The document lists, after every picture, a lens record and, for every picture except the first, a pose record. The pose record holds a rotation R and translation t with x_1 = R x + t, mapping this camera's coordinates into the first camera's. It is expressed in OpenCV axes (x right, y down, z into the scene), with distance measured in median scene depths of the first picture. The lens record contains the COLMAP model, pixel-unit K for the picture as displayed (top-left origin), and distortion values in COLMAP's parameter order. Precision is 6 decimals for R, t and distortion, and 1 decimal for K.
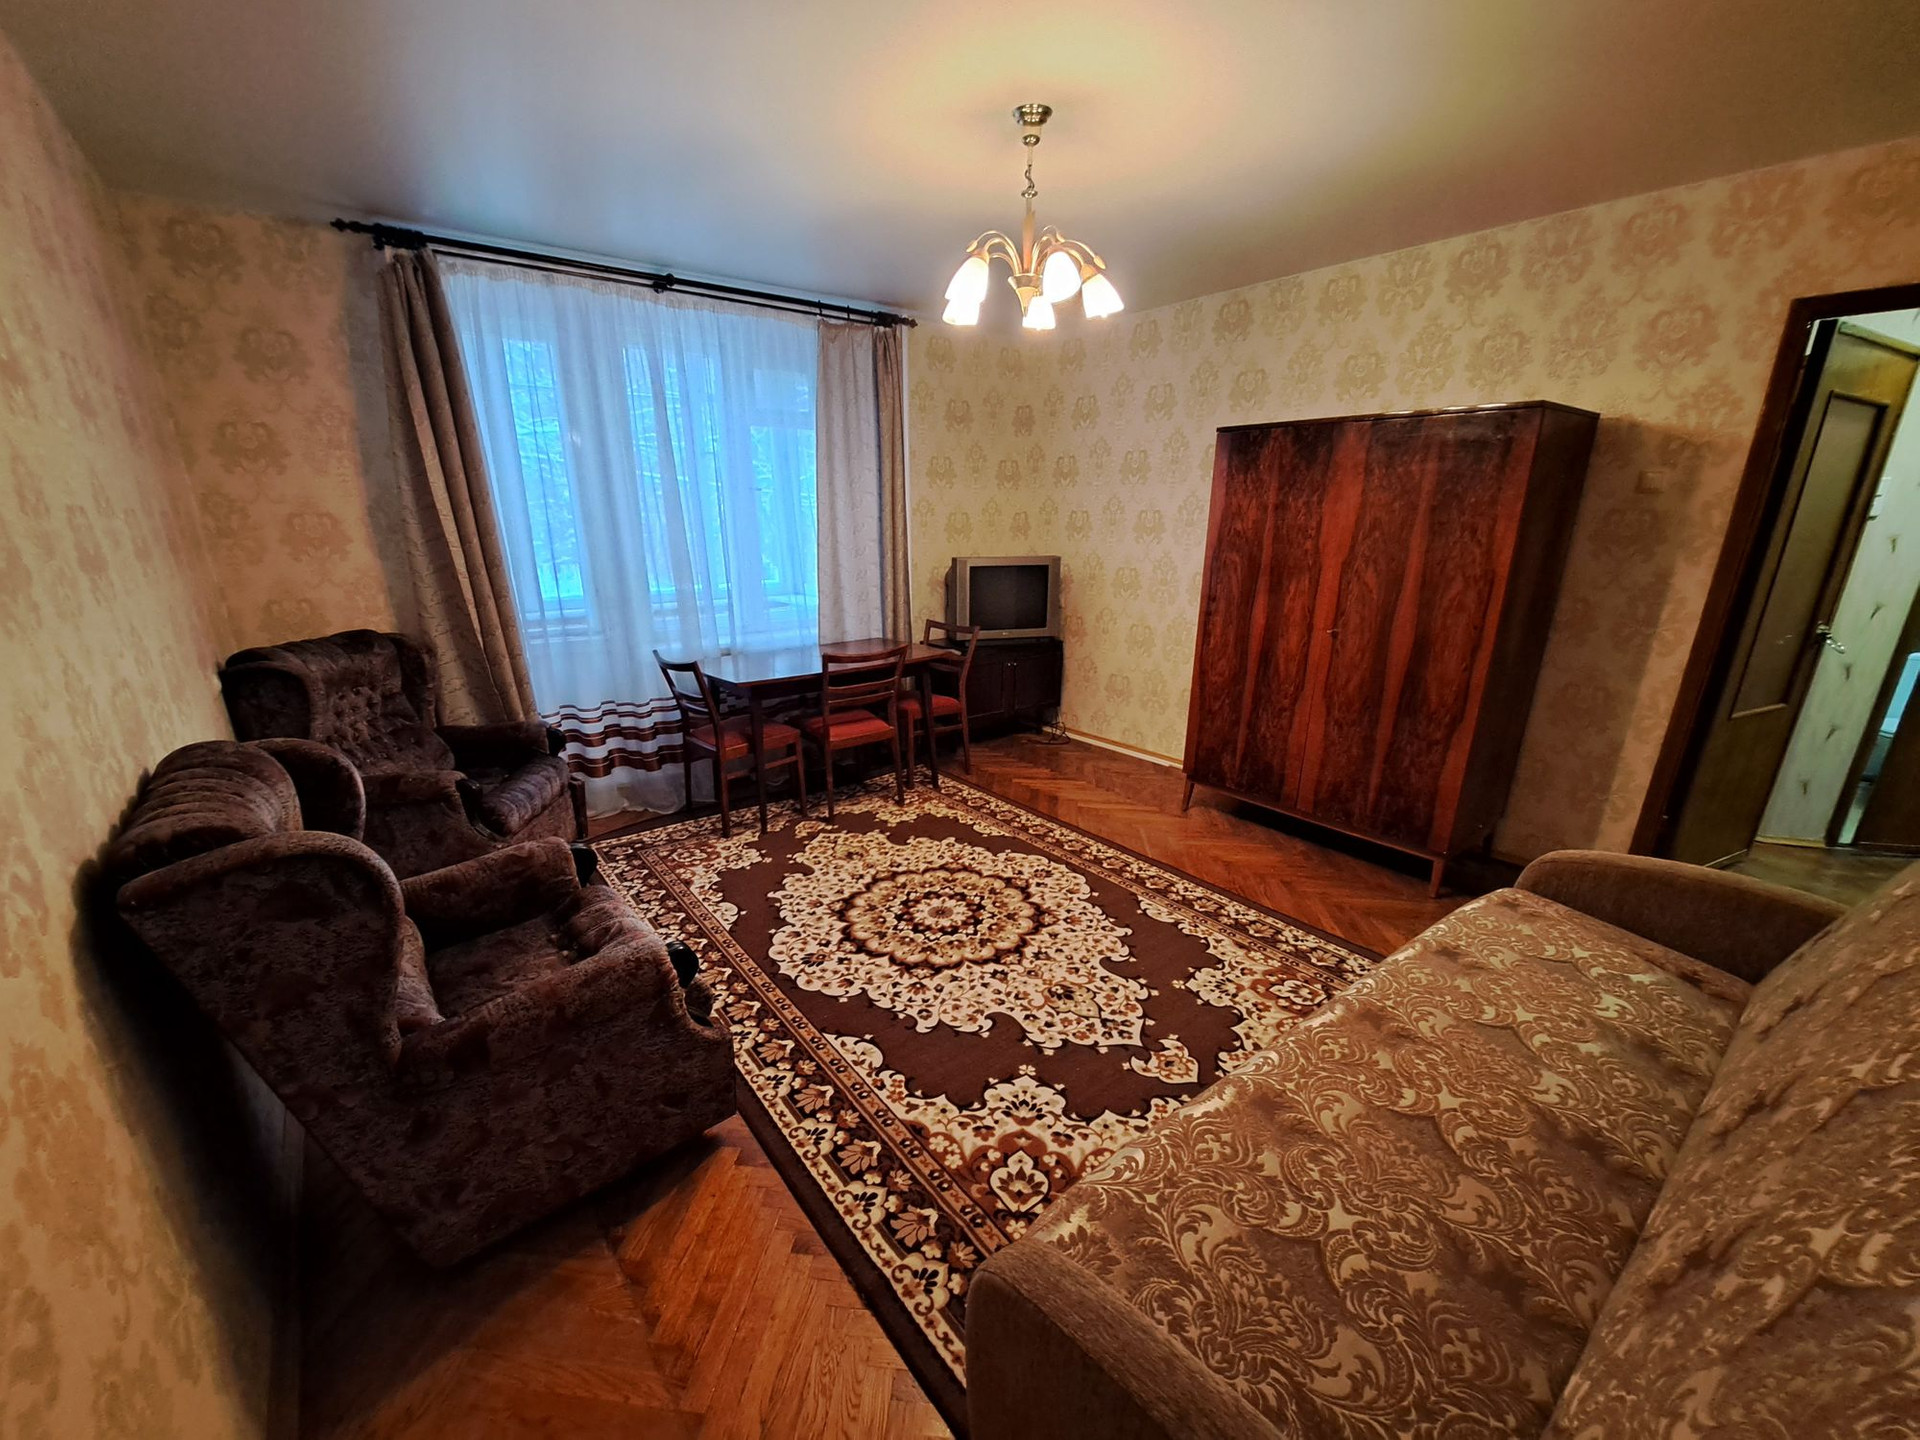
lens RADIAL K [[762.6, 0, 944.8], [0, 762.6, 774.4], [0, 0, 1]] dist [-0.012731, -0.003472]
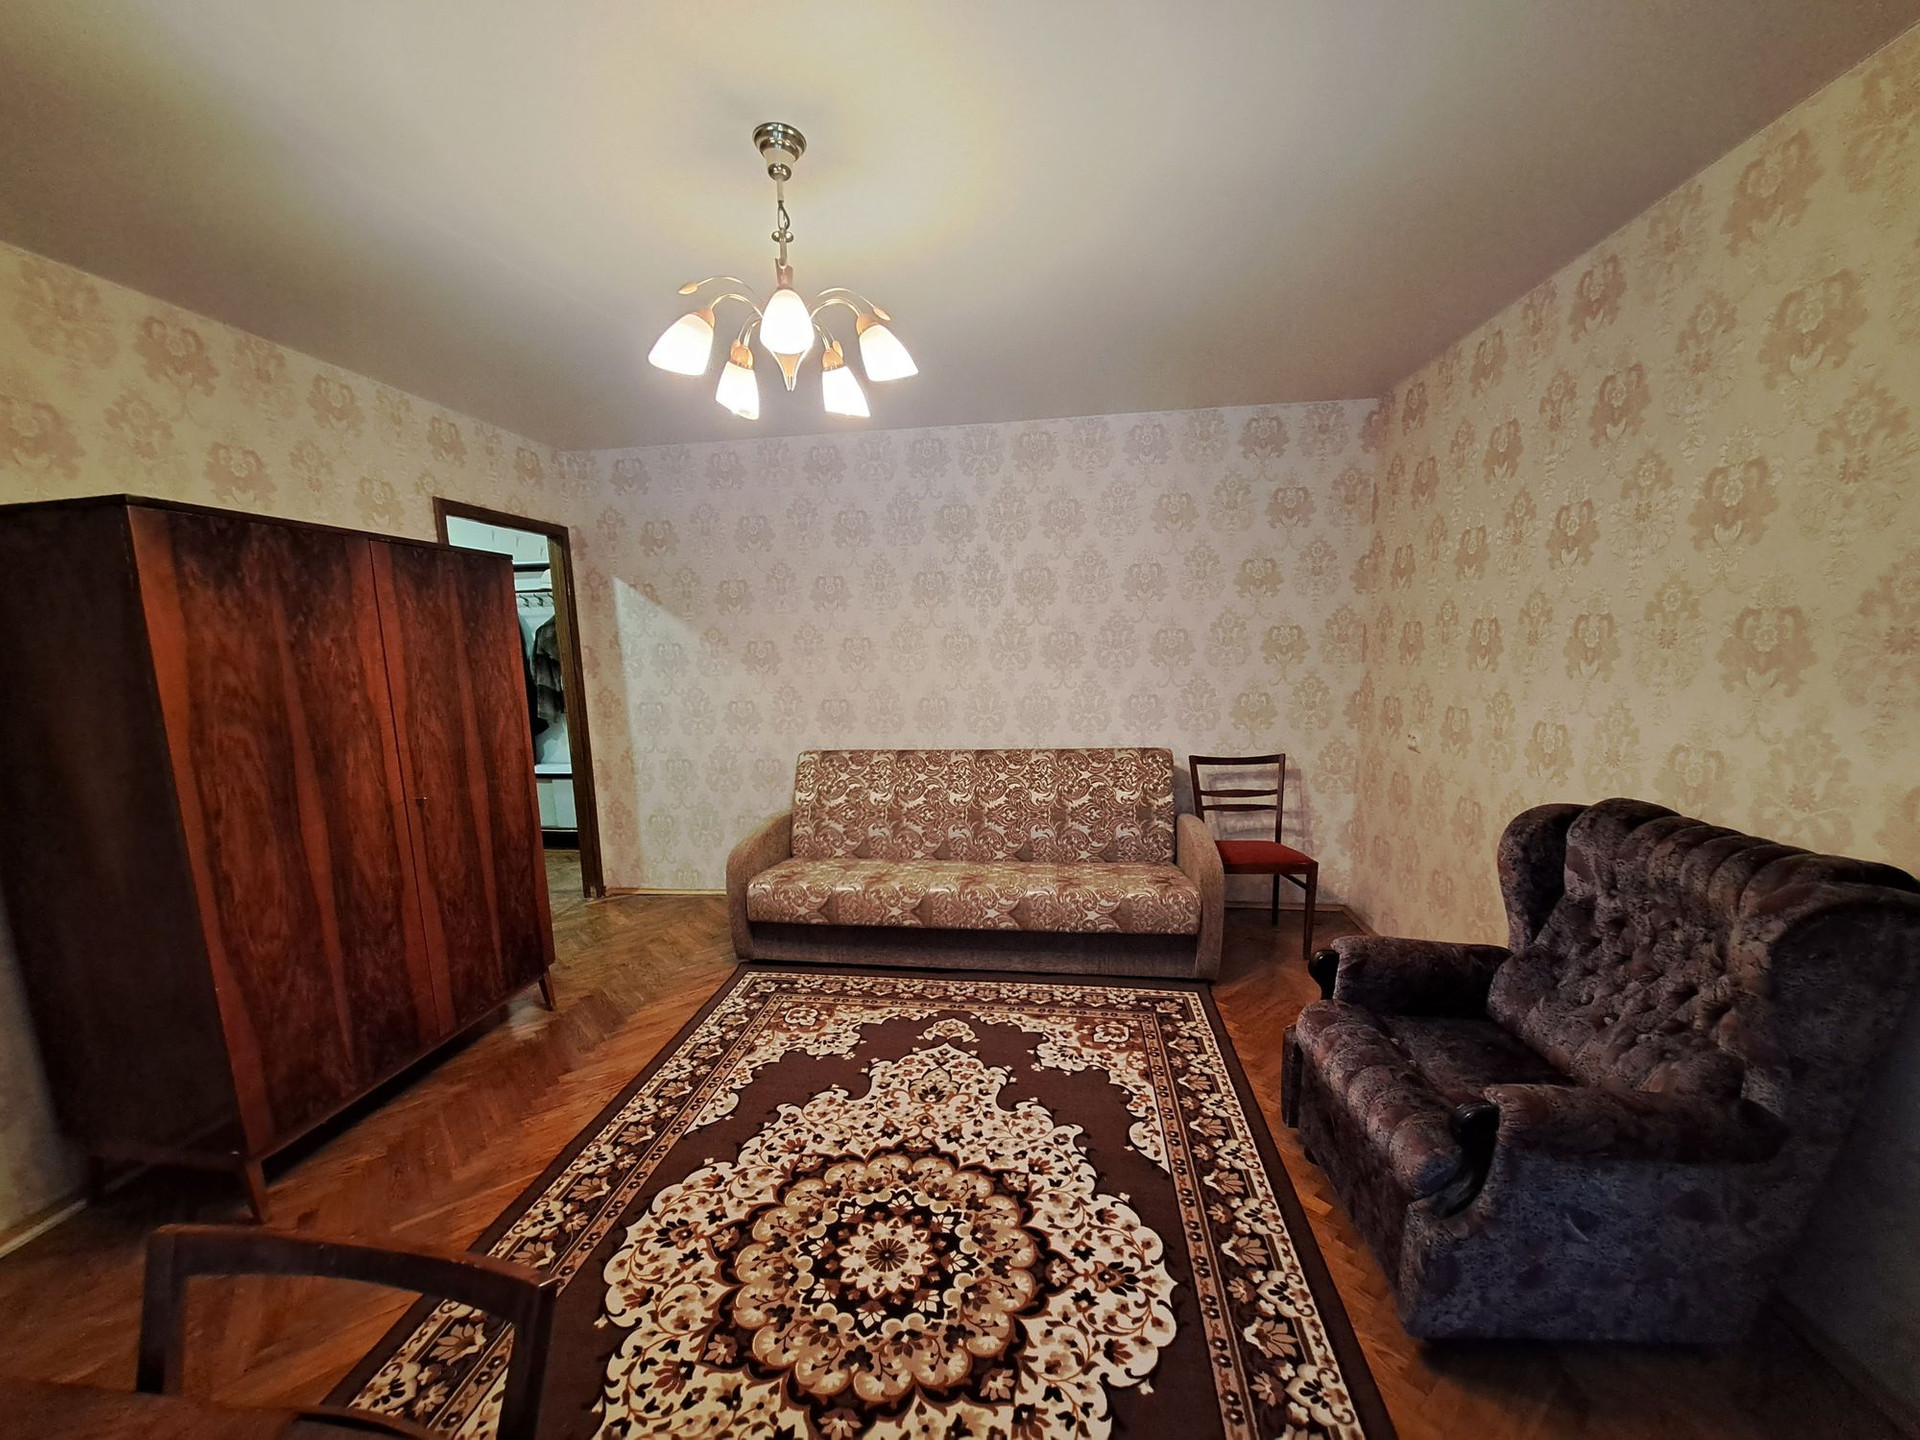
lens RADIAL K [[758.5, 0, 944.5], [0, 758.5, 775.8], [0, 0, 1]] dist [0.000472, -0.012915]
pose [[-0.705536, -0.101828, 0.701320, -0.421339], [0.253036, 0.888193, 0.383518, -0.381848], [-0.661960, 0.448045, -0.600886, 1.134415]]
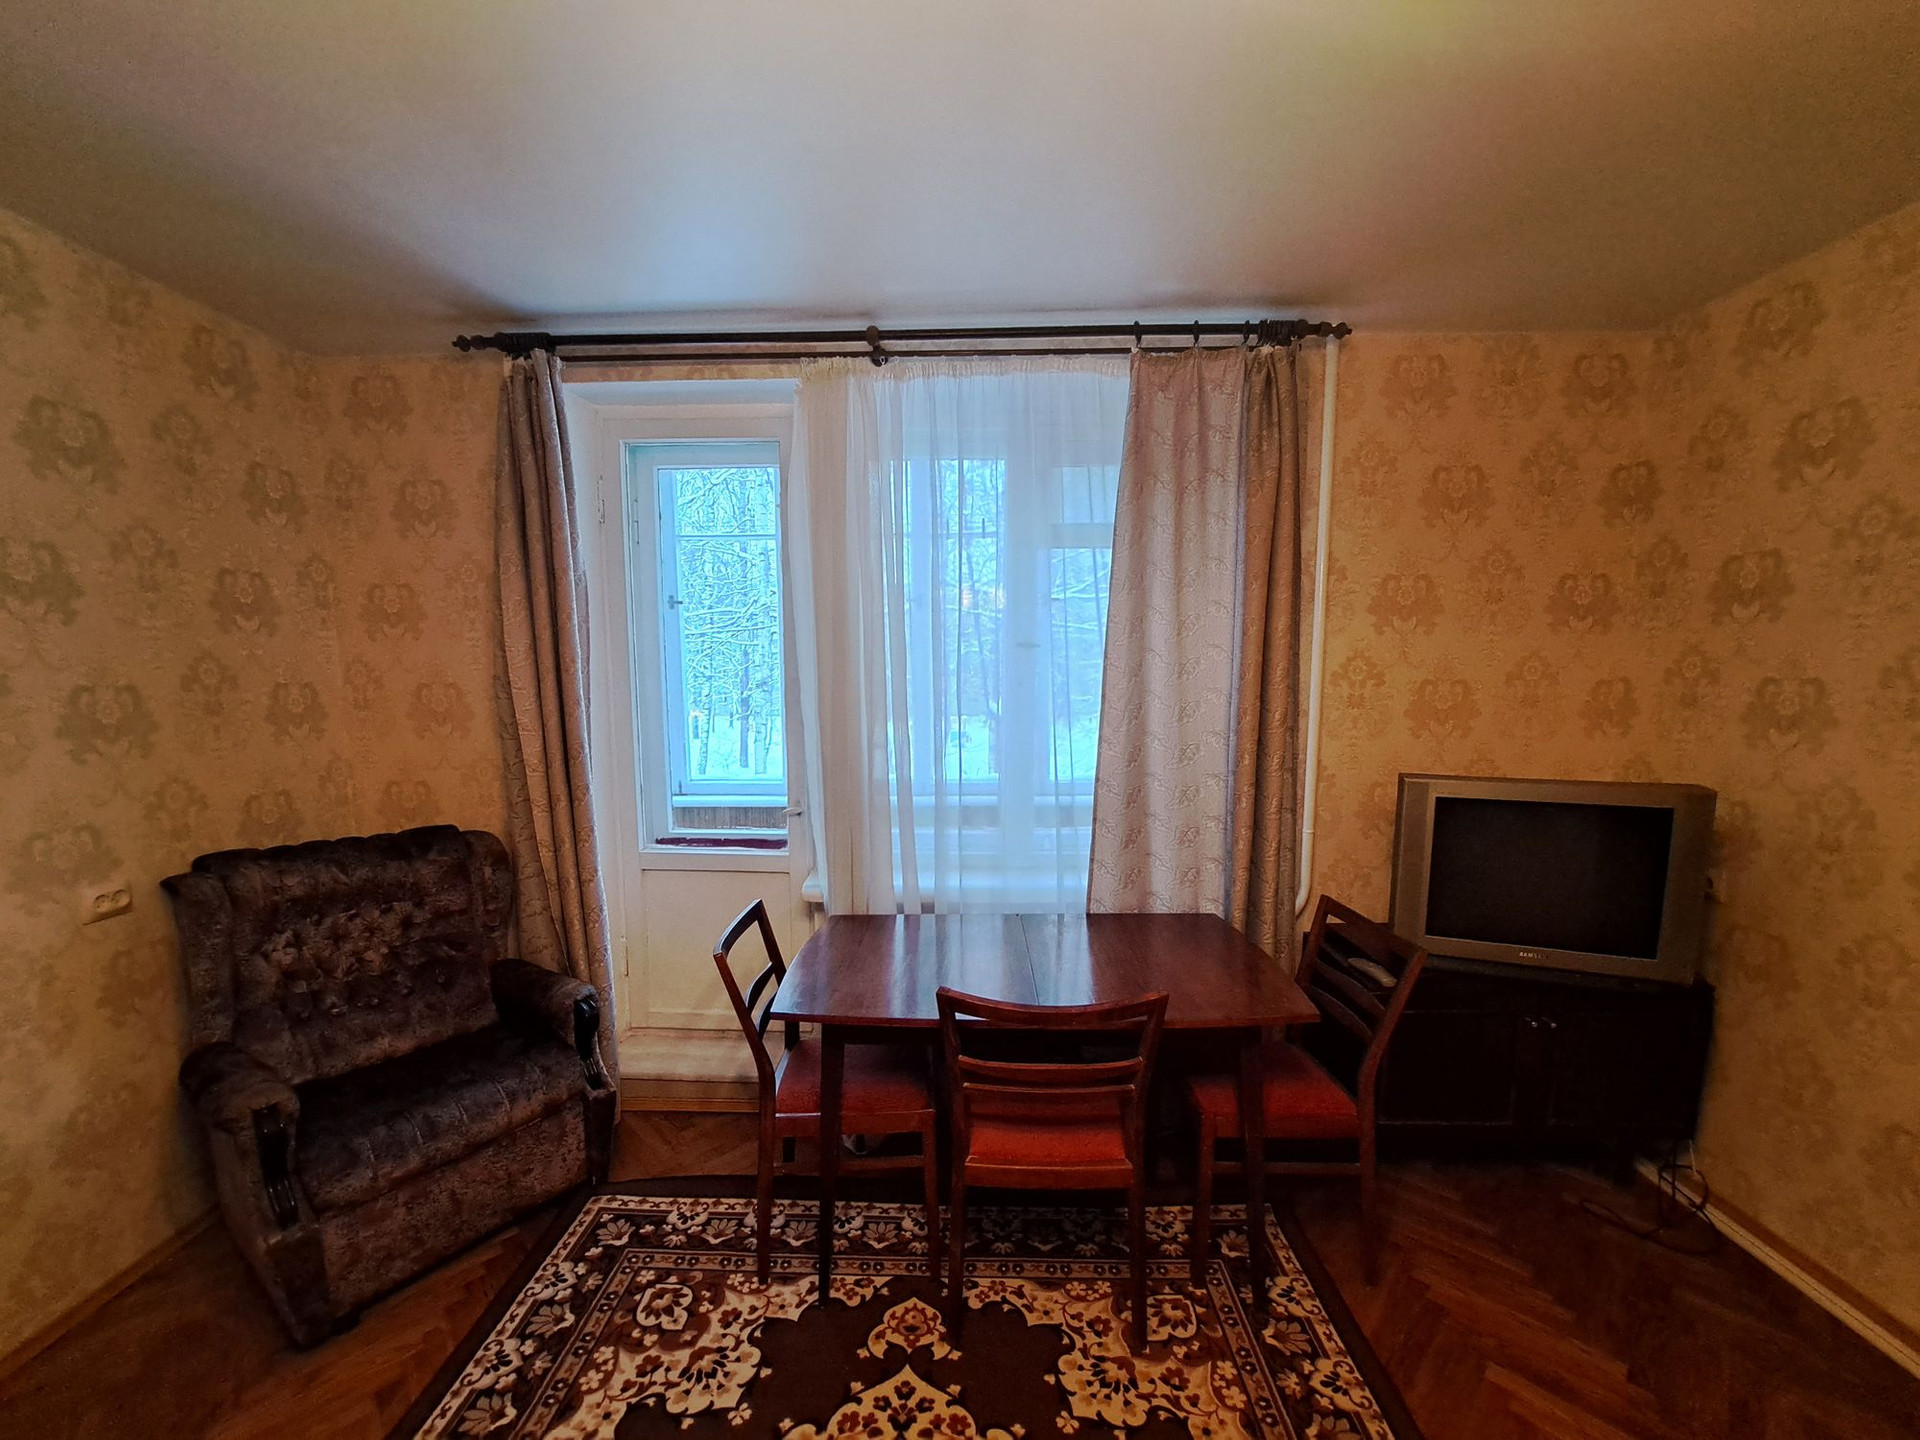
lens RADIAL K [[762.6, 0, 944.8], [0, 762.6, 774.4], [0, 0, 1]] dist [-0.012731, -0.003472]
pose [[0.776533, 0.074772, -0.625624, 0.130739], [-0.198932, 0.971240, -0.130839, -0.254065], [0.597848, 0.226057, 0.769074, 0.720528]]
